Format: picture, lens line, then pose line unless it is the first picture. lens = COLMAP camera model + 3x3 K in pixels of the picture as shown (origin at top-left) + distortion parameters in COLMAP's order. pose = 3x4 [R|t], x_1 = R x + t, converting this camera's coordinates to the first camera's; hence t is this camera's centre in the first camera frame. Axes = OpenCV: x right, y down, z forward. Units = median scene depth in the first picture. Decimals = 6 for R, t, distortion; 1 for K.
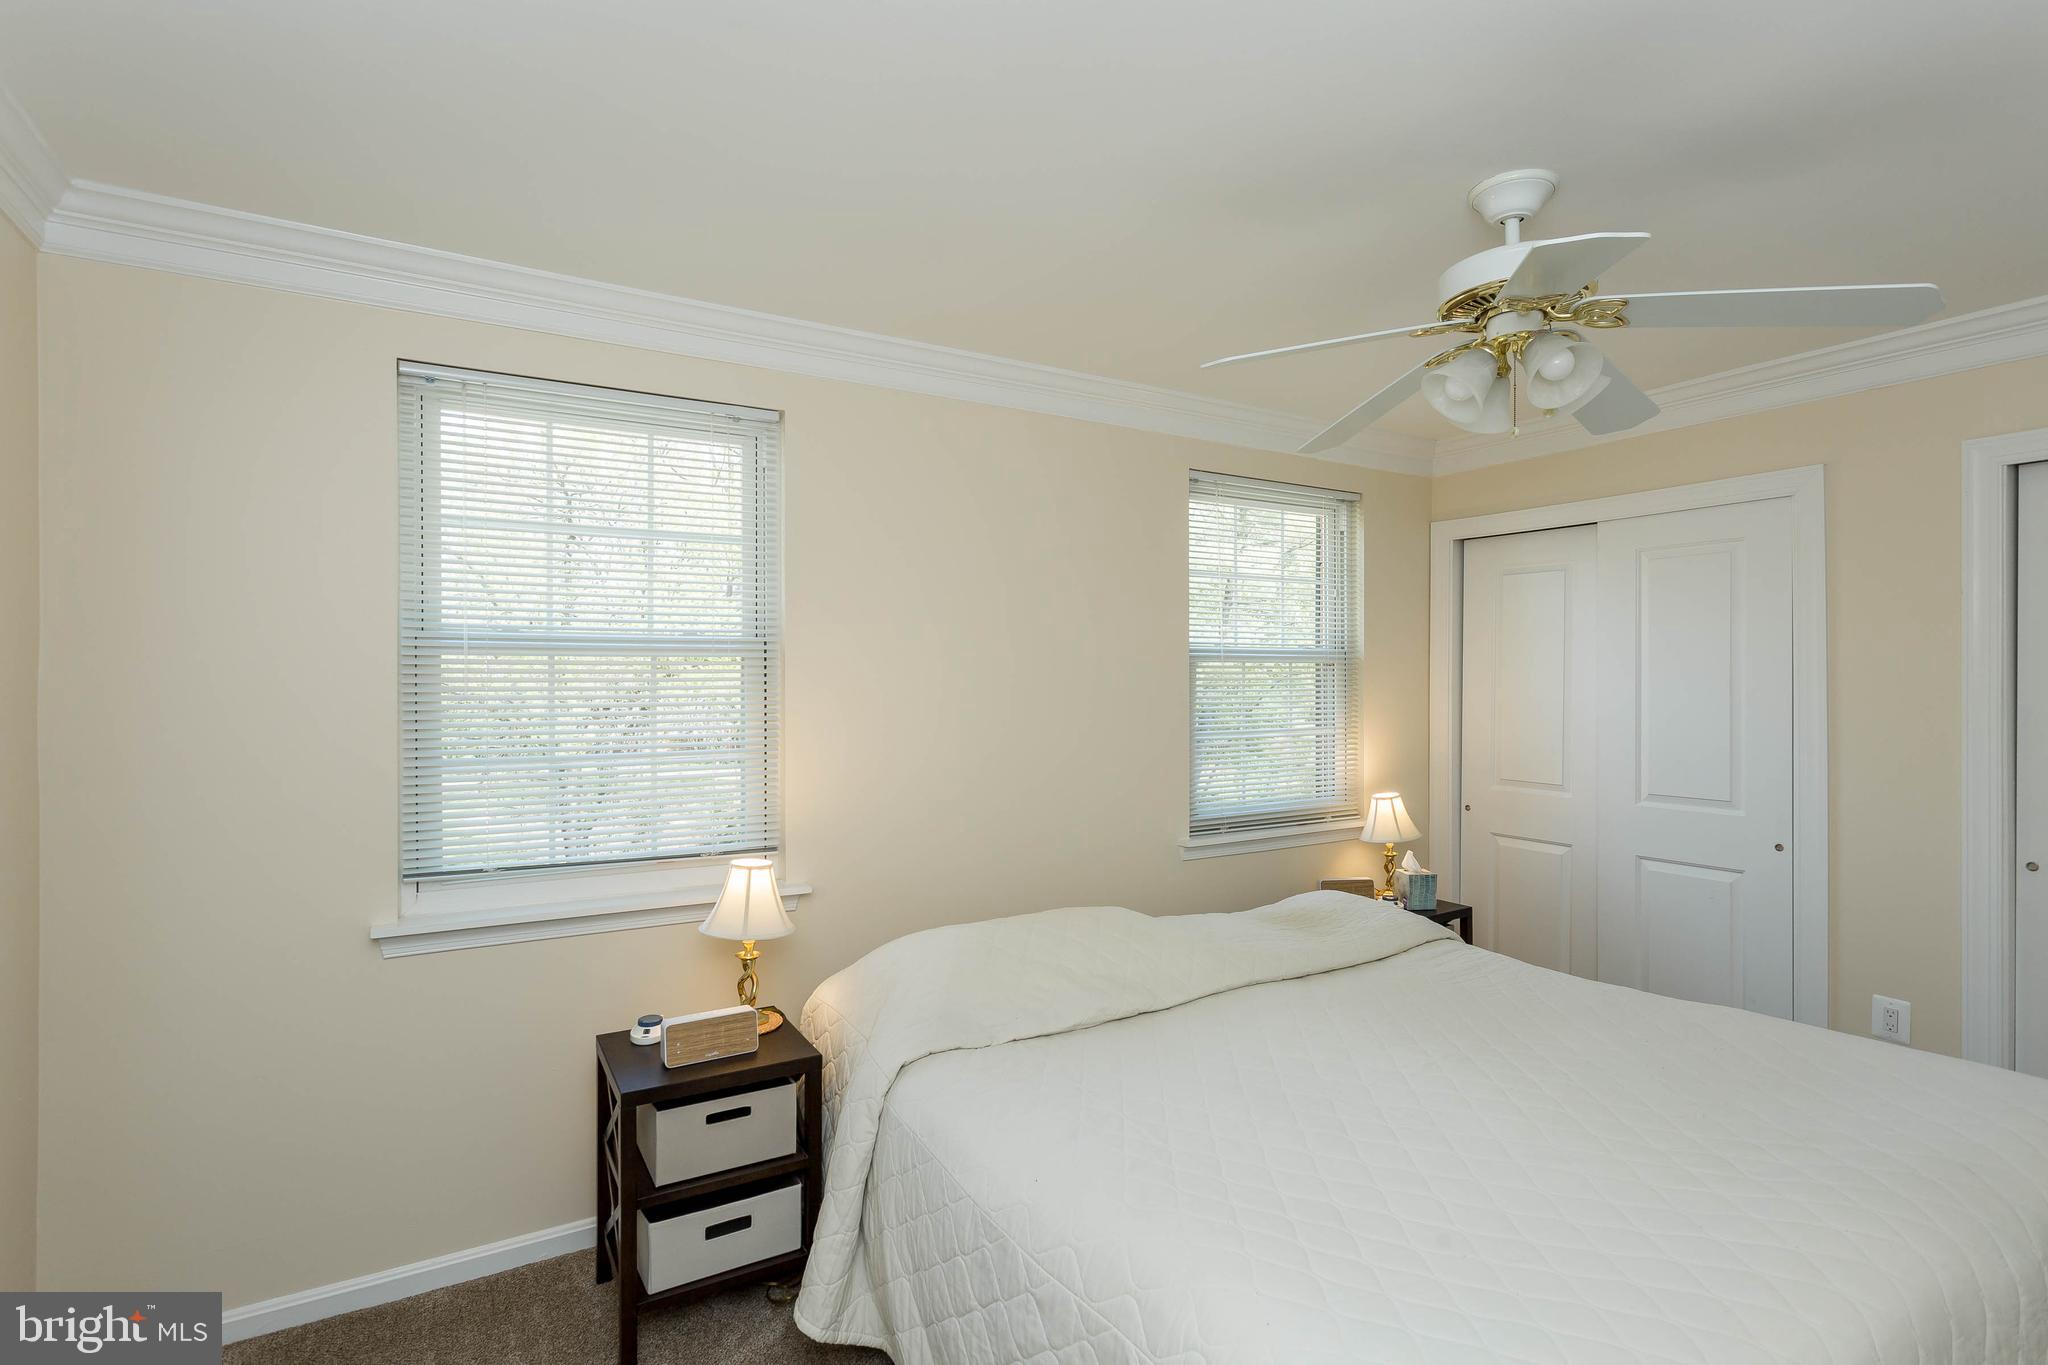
lens RADIAL K [[1018.1, 0, 1020.8], [0, 1018.1, 684.2], [0, 0, 1]] dist [0.004487, 0.000844]
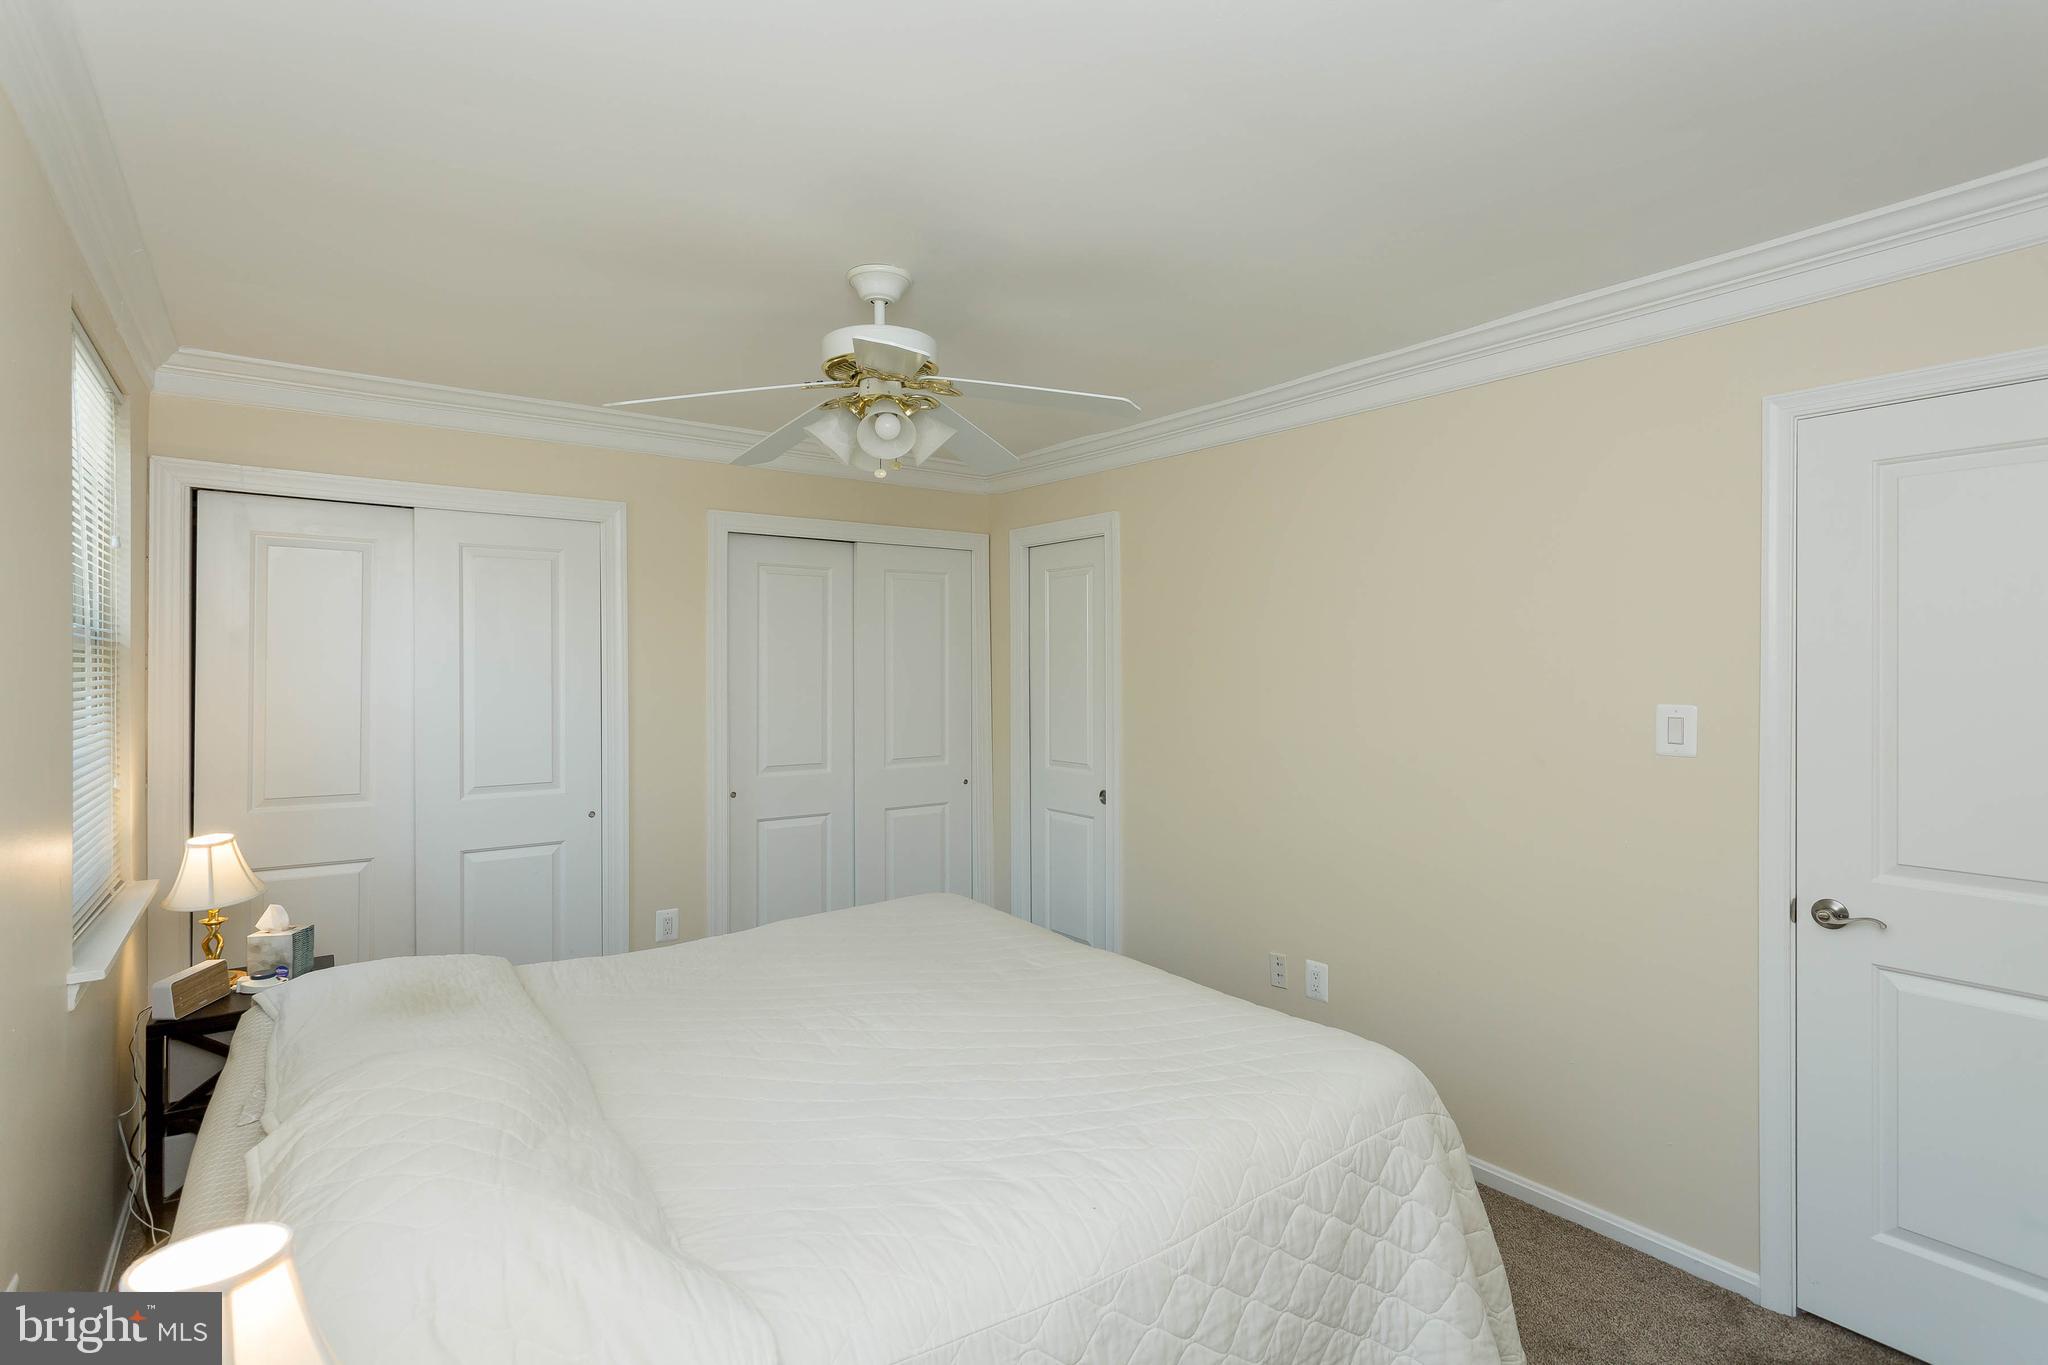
lens RADIAL K [[1018.1, 0, 1021.4], [0, 1018.1, 668.3], [0, 0, 1]] dist [0.004487, 0.000844]
pose [[-0.089046, -0.002451, 0.996025, -0.486030], [0.004843, 0.999984, 0.002894, -0.011573], [-0.996016, 0.005081, -0.089032, 0.609031]]
